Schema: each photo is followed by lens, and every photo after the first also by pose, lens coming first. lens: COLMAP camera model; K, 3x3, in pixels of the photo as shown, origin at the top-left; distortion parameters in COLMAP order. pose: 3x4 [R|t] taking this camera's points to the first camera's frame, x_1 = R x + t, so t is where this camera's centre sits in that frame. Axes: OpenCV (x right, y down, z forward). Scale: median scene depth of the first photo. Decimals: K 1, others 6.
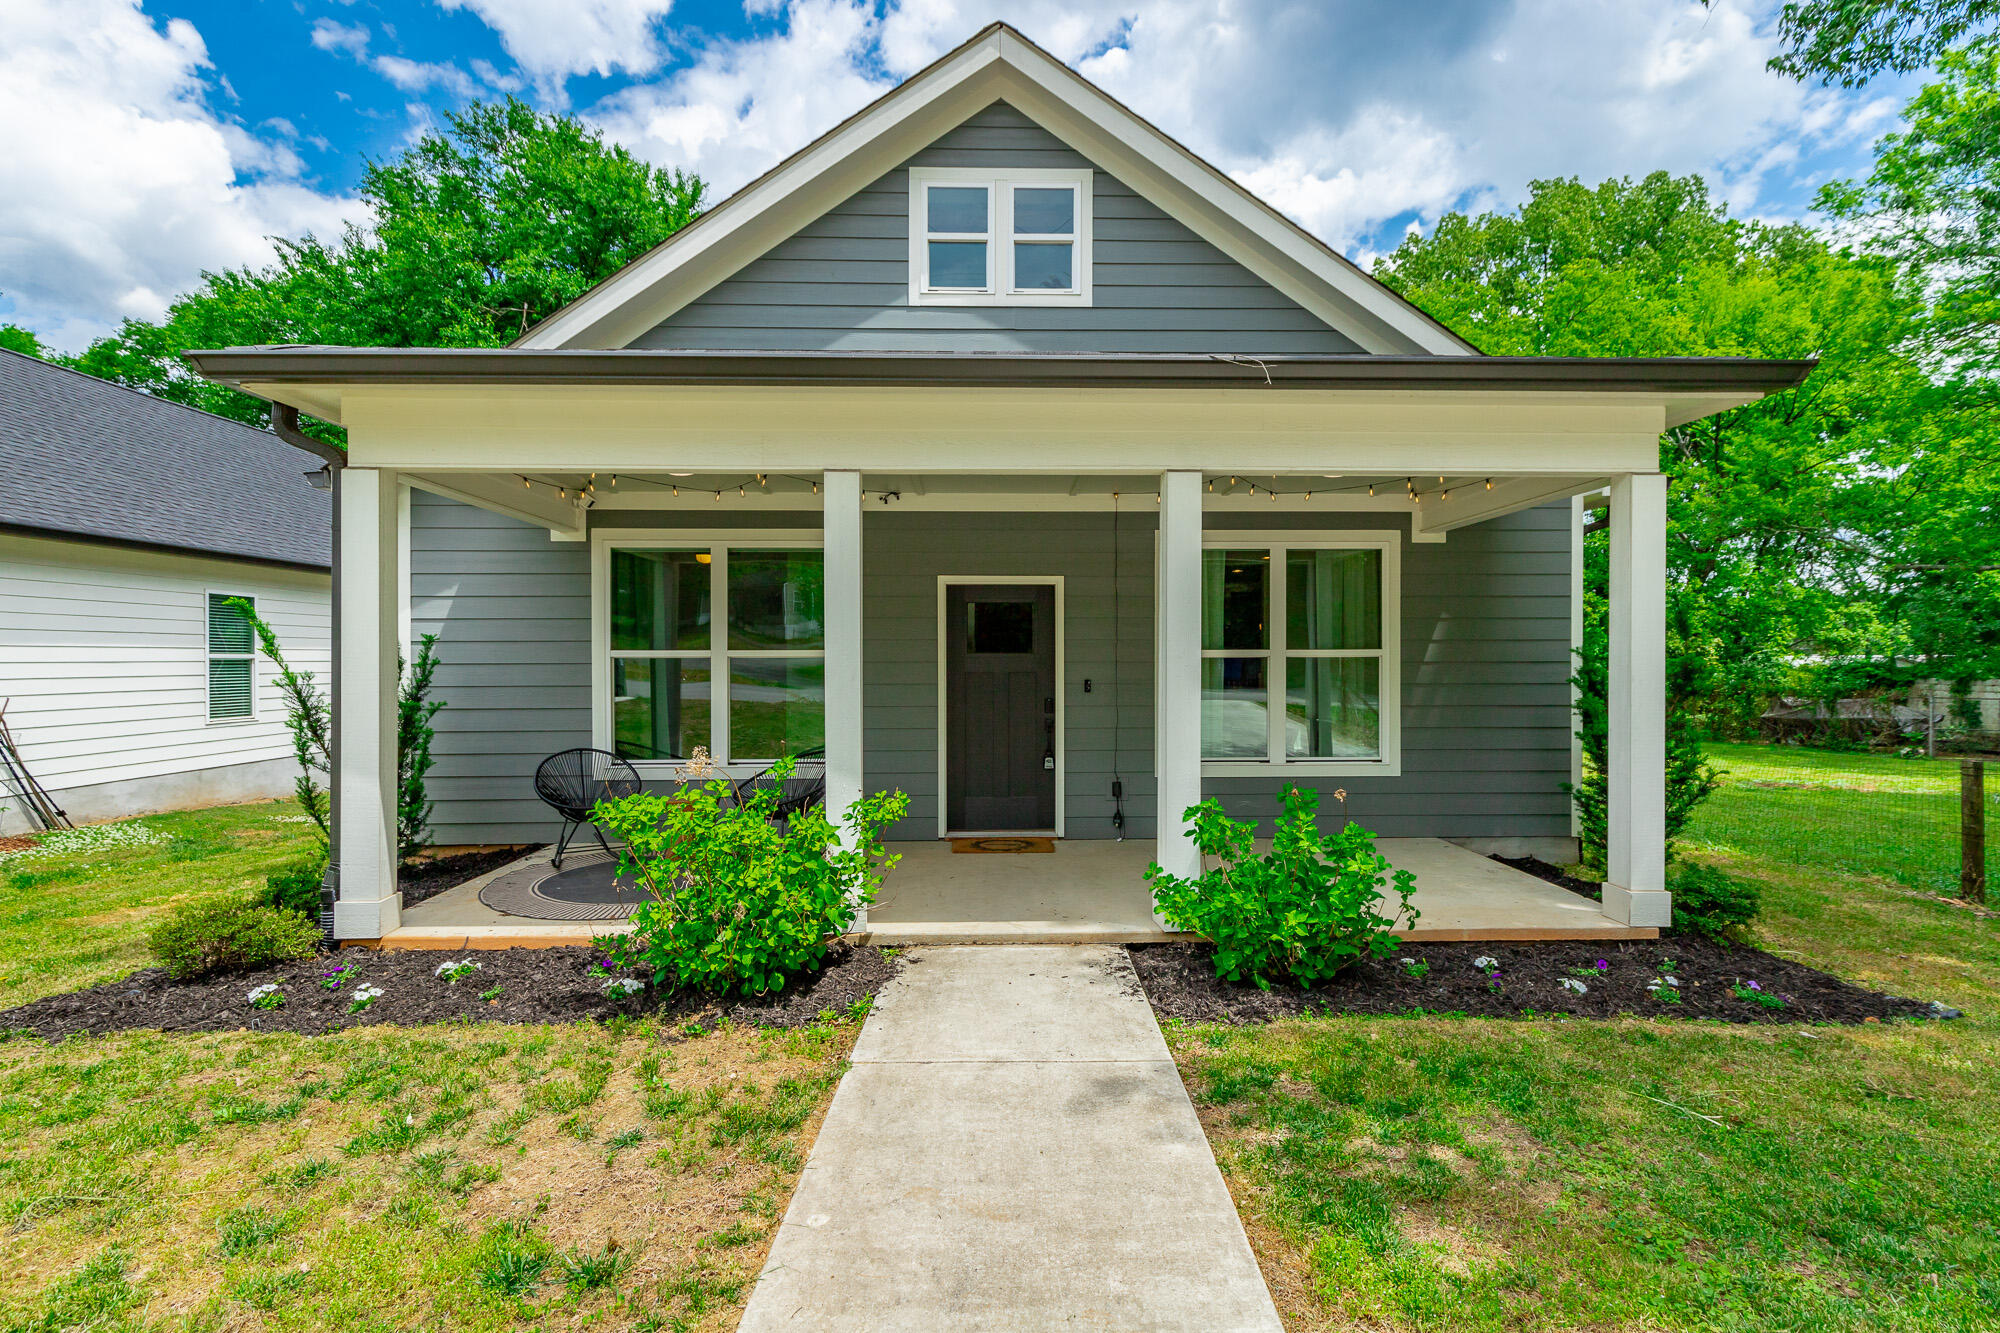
lens RADIAL K [[922.1, 0, 1000.0], [0, 922.1, 666.5], [0, 0, 1]] dist [0.001536, 0.000364]
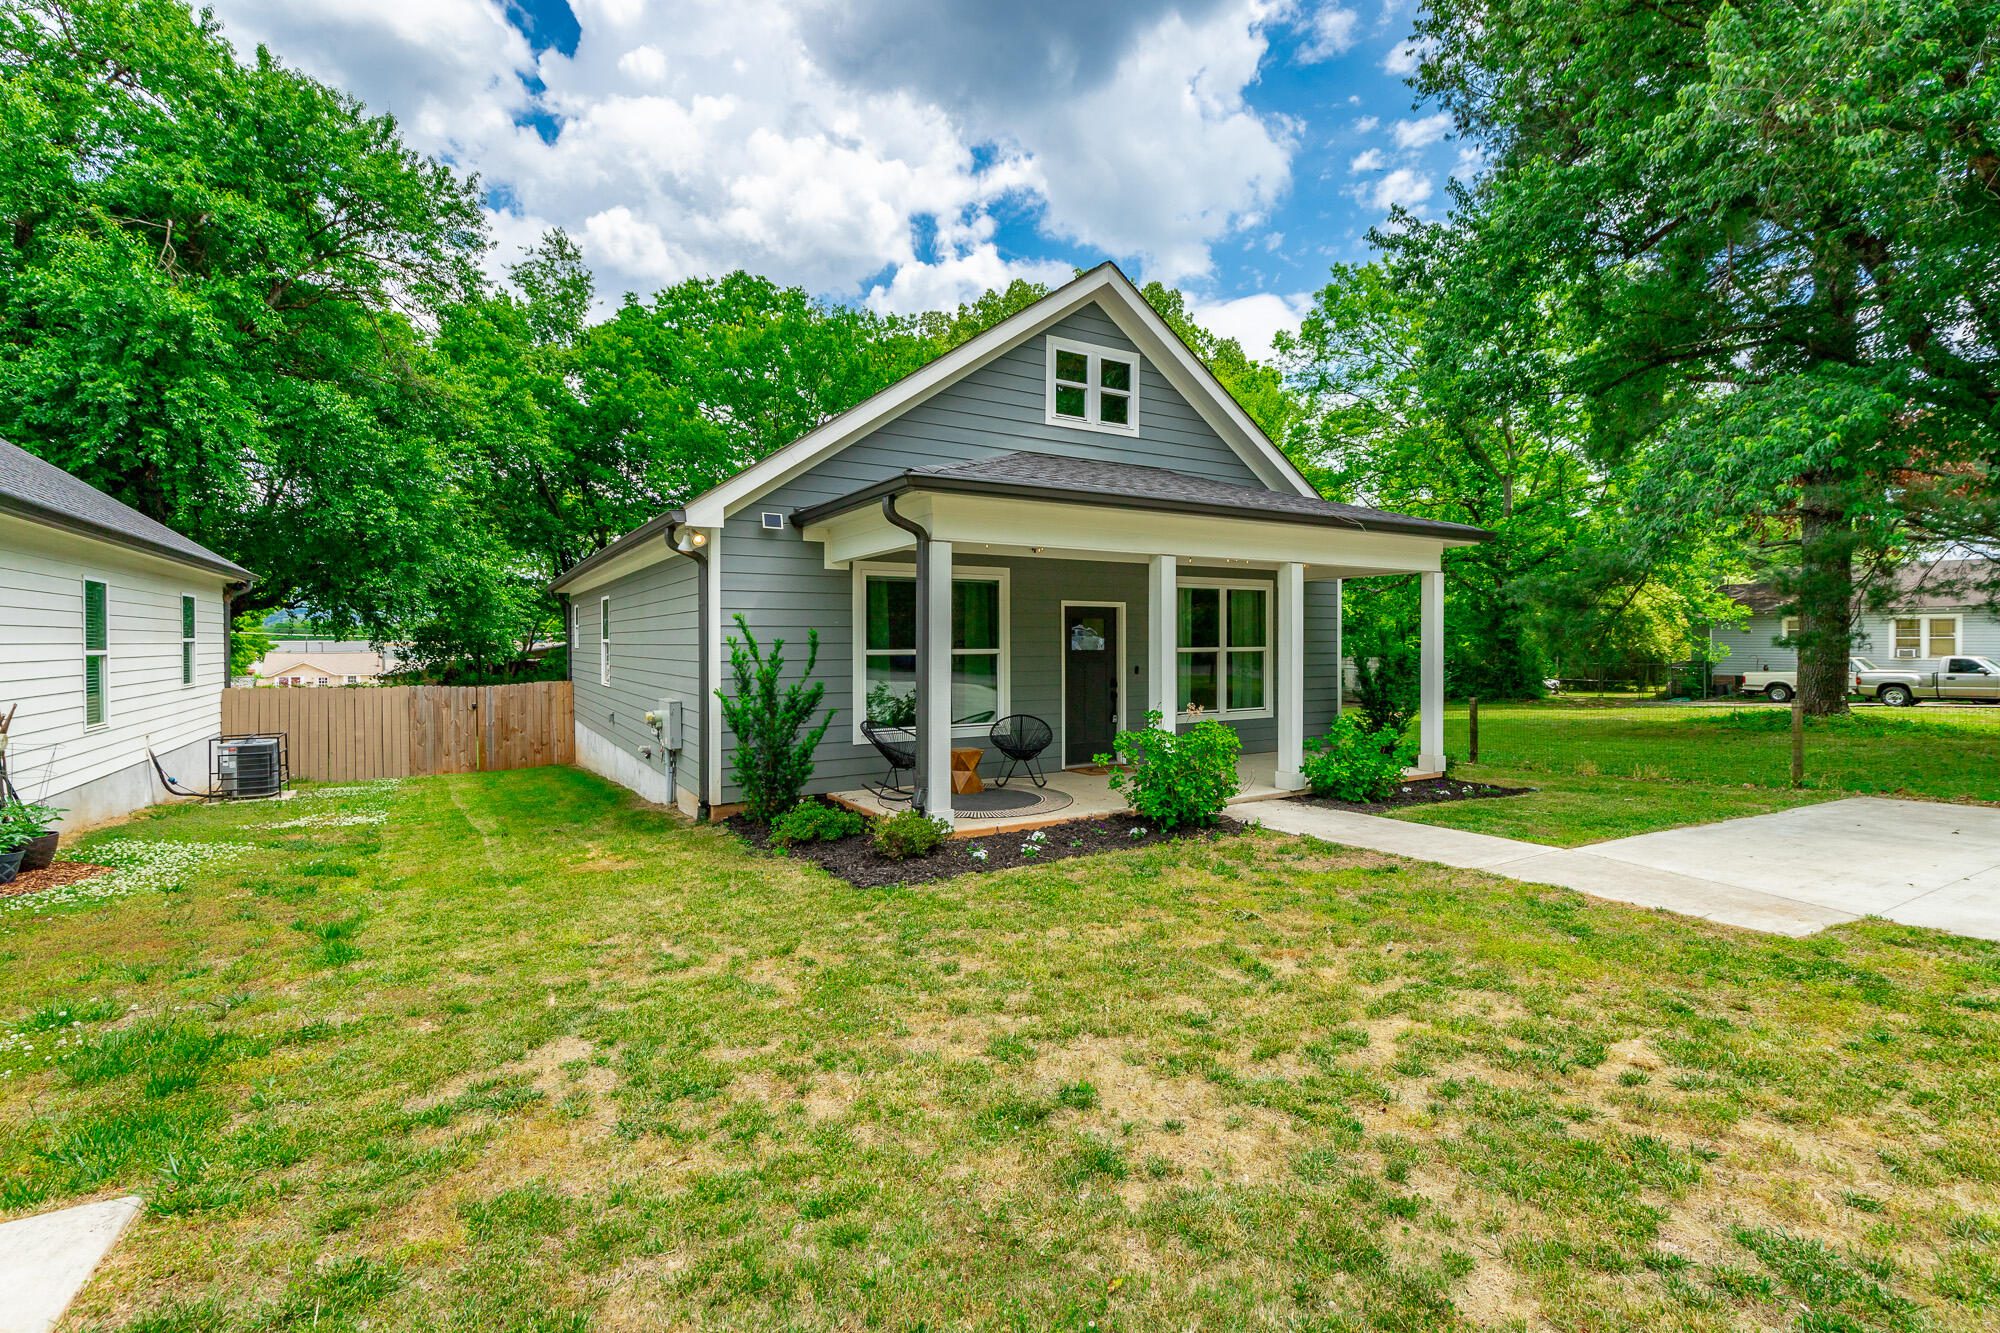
lens RADIAL K [[926.2, 0, 1003.6], [0, 926.2, 653.3], [0, 0, 1]] dist [-0.000463, 0.000043]
pose [[0.864942, -0.006271, 0.501833, -0.936175], [0.006094, 0.999979, 0.001992, -0.012897], [-0.501836, 0.001335, 0.864962, -0.300403]]
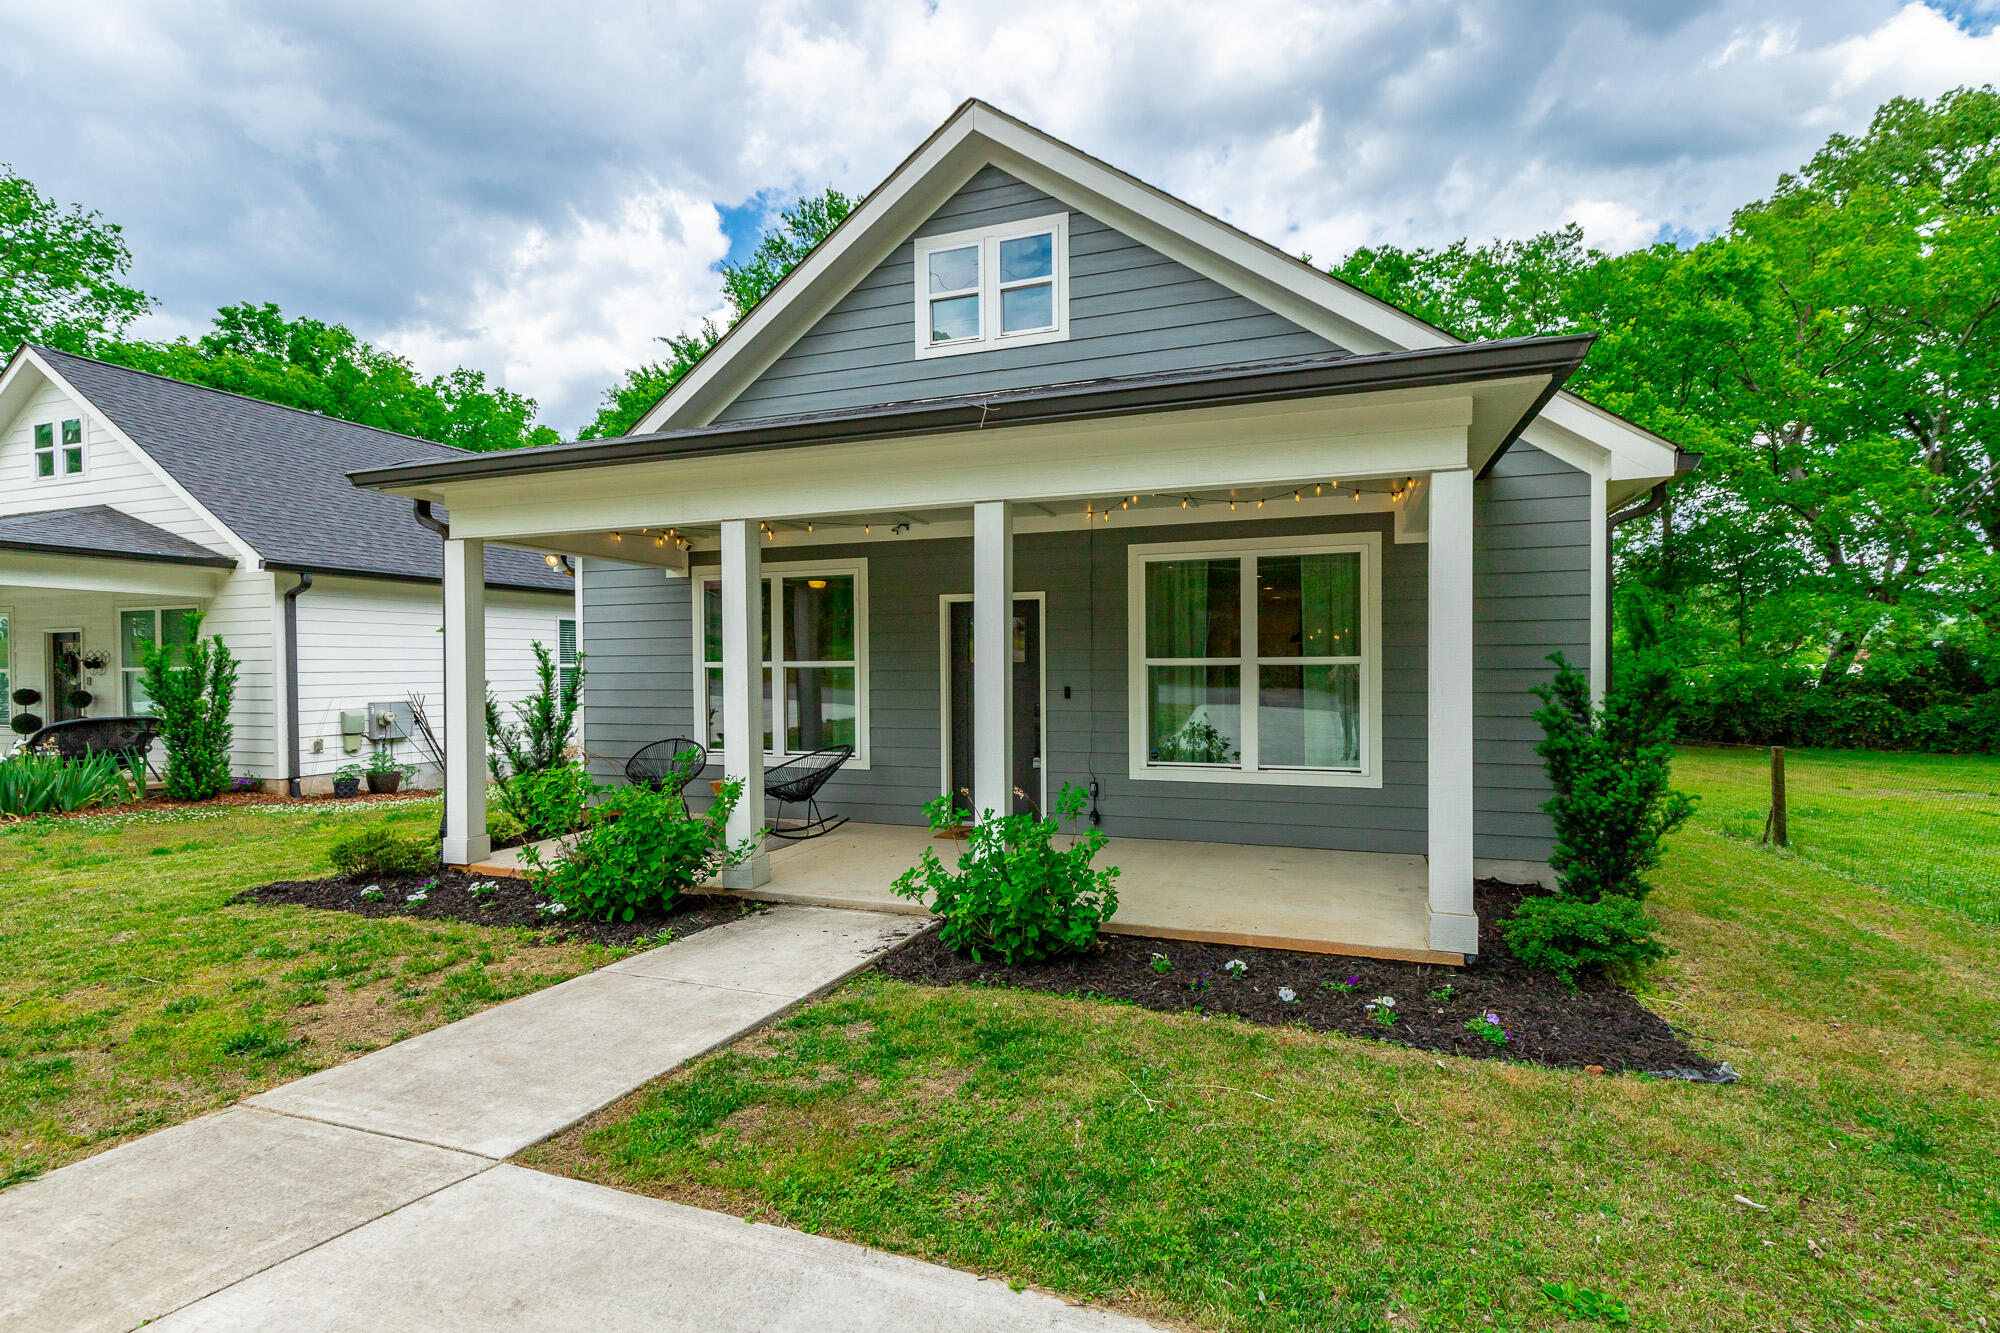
lens RADIAL K [[903.1, 0, 1013.7], [0, 903.1, 676.4], [0, 0, 1]] dist [0.002410, 0.000964]
pose [[0.935930, -0.000558, -0.352186, 0.411225], [0.002584, 0.999983, 0.005283, -0.003597], [0.352177, -0.005855, 0.935915, -0.011497]]
